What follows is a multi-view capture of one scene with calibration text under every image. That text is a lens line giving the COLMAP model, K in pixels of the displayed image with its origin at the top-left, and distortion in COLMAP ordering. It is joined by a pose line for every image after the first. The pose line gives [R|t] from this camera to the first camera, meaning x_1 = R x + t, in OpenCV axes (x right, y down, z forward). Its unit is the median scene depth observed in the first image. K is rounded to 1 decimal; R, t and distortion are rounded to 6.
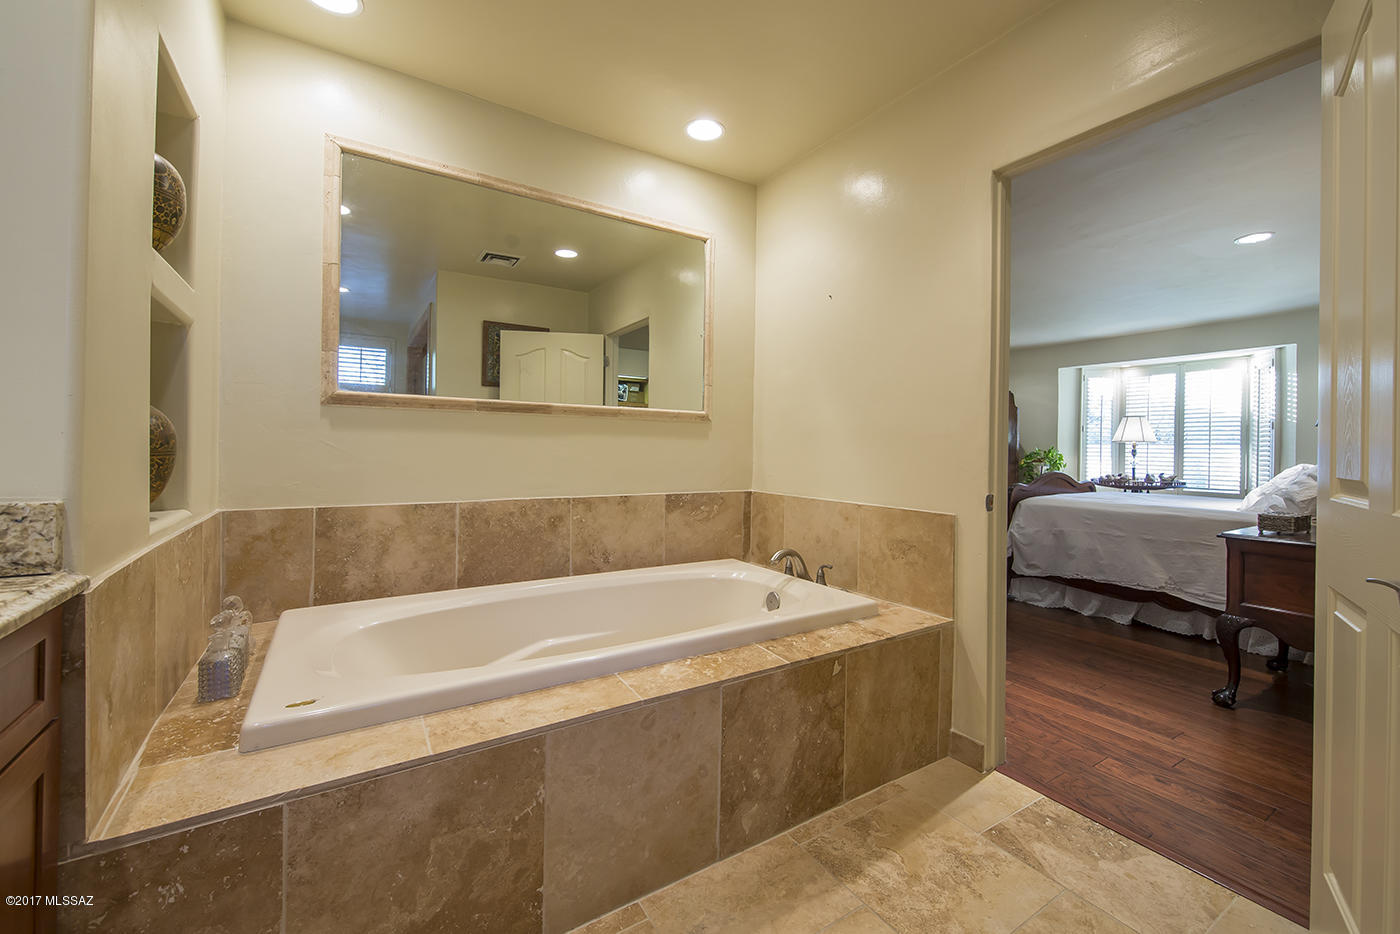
lens RADIAL K [[568.8, 0, 699.9], [0, 568.8, 446.7], [0, 0, 1]] dist [0.009169, -0.001155]
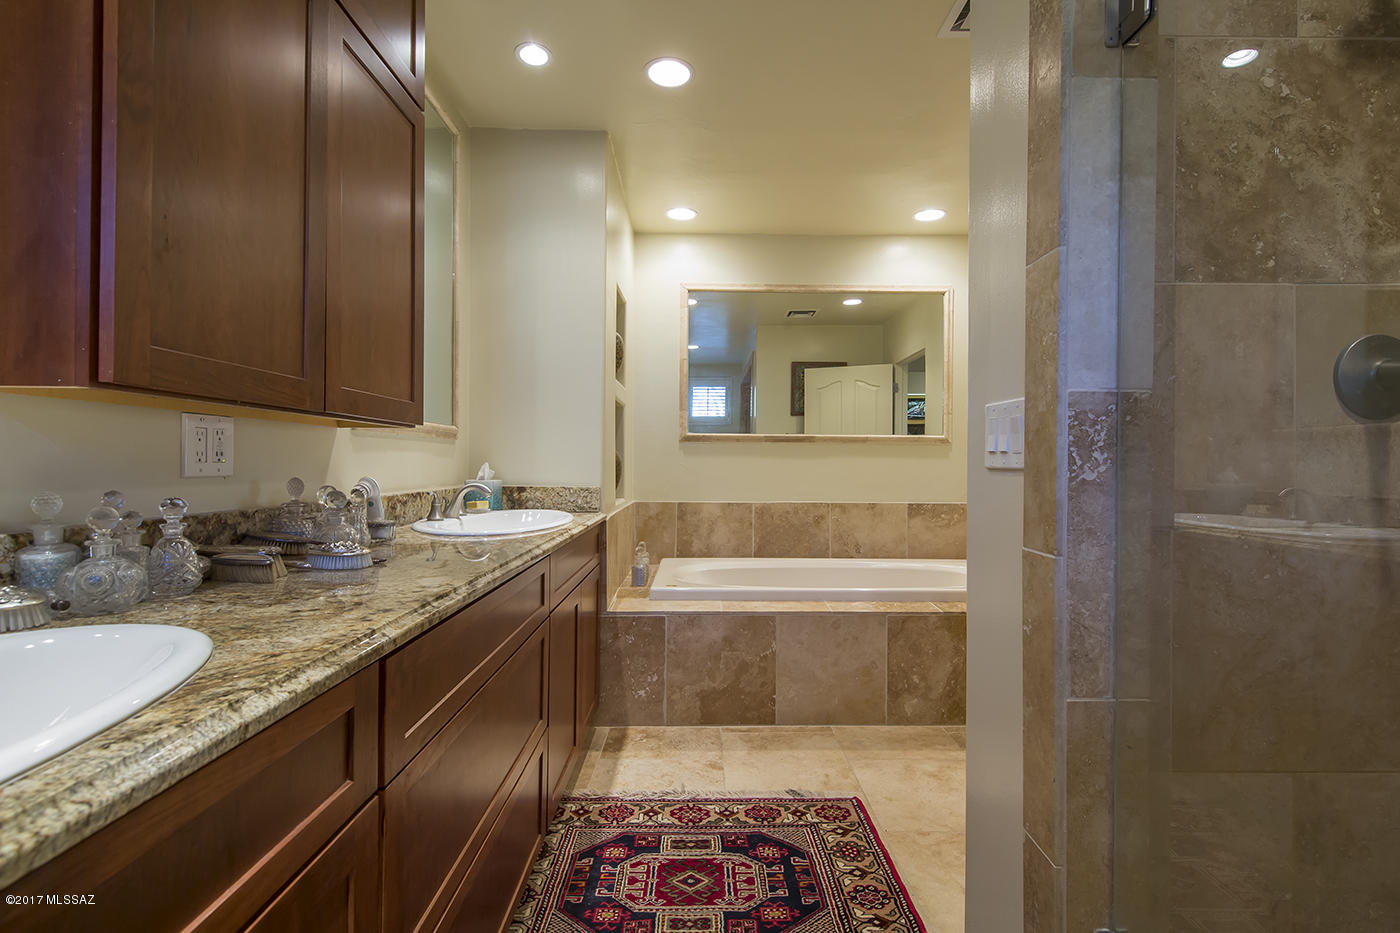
lens RADIAL K [[643.9, 0, 701.0], [0, 643.9, 464.5], [0, 0, 1]] dist [-0.000188, -0.000004]
pose [[0.847458, -0.006910, -0.530818, 0.414607], [0.005910, 0.999976, -0.003581, 0.001129], [0.530830, -0.000102, 0.847478, -0.599348]]
